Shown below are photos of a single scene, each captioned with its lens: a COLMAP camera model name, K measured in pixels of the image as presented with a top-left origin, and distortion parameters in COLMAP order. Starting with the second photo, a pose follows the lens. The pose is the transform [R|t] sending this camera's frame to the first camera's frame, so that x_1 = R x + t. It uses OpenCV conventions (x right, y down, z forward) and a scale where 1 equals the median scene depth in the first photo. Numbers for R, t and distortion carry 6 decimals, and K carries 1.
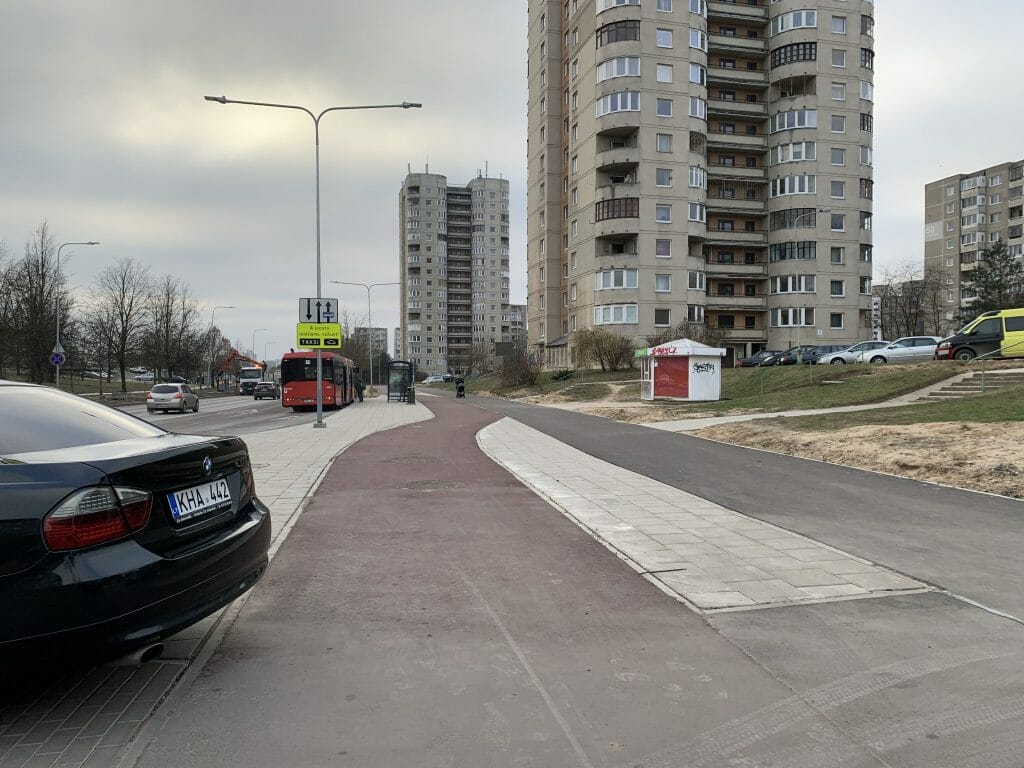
lens RADIAL K [[826.4, 0, 529.8], [0, 826.4, 382.5], [0, 0, 1]] dist [0.003394, -0.008422]
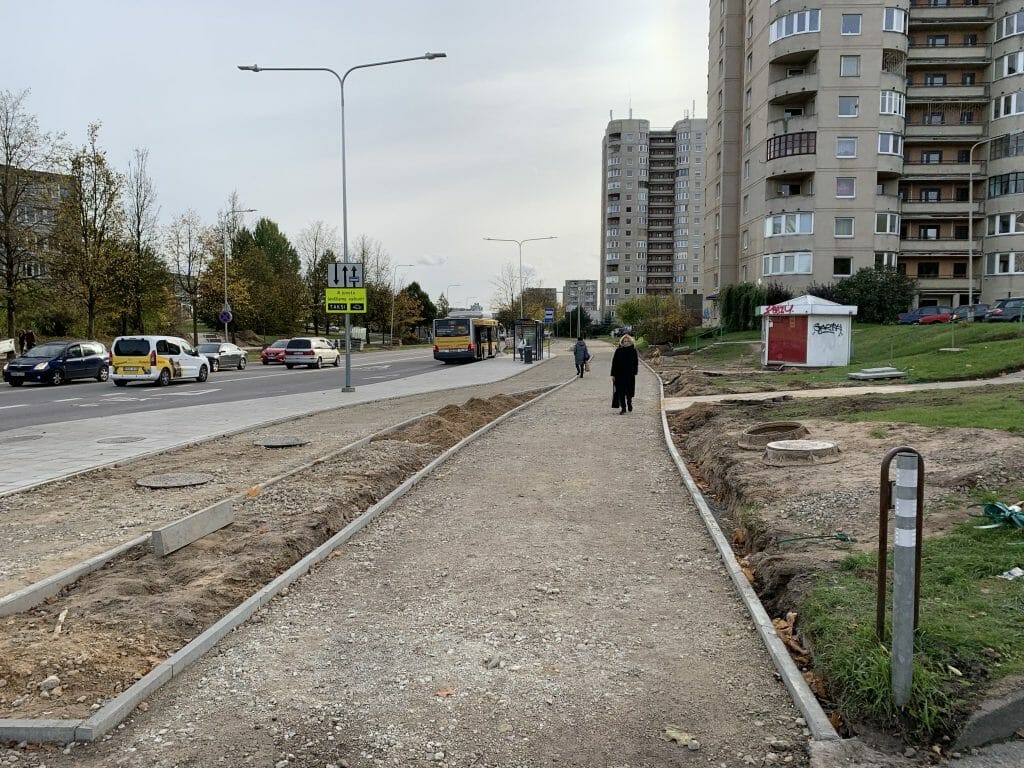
lens RADIAL K [[826.4, 0, 529.8], [0, 826.4, 382.5], [0, 0, 1]] dist [0.003394, -0.008422]
pose [[0.953131, 0.023173, -0.301668, 0.106917], [-0.004219, 0.997984, 0.063331, -0.009026], [0.302527, -0.059090, 0.951307, 0.045308]]
